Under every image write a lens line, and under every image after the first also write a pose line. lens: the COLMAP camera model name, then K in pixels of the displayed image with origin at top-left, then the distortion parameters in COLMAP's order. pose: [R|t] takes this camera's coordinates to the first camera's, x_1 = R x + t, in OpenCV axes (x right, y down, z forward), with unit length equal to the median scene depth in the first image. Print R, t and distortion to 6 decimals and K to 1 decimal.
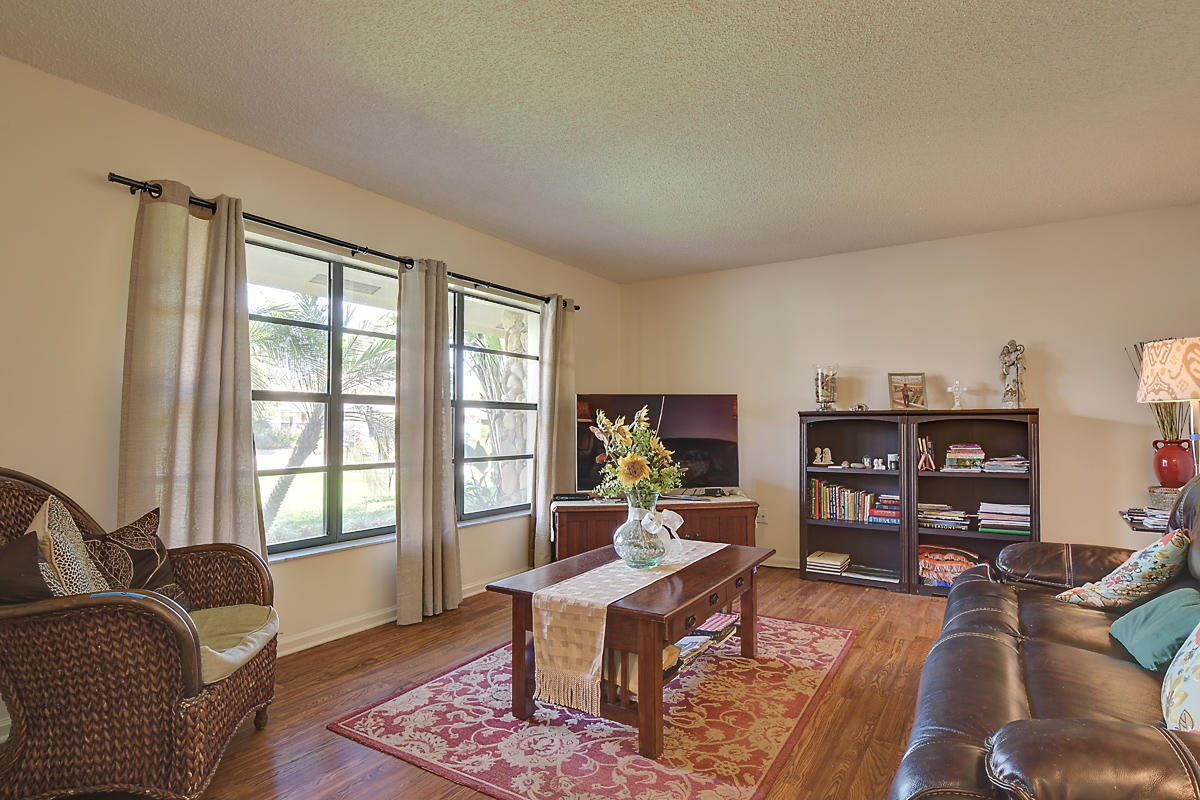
lens RADIAL K [[619.7, 0, 591.7], [0, 619.7, 401.9], [0, 0, 1]] dist [-0.000630, -0.006290]
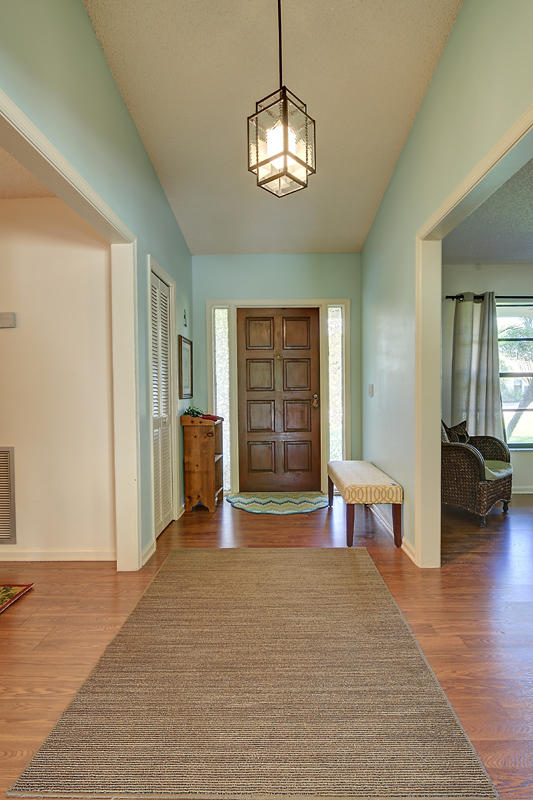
lens RADIAL K [[413.2, 0, 272.1], [0, 413.2, 397.8], [0, 0, 1]] dist [-0.000630, -0.006290]
pose [[0.539882, 0.021888, -0.841456, 0.303023], [0.041413, 0.997761, 0.052524, -0.047377], [0.840721, -0.063204, 0.537767, -0.574333]]
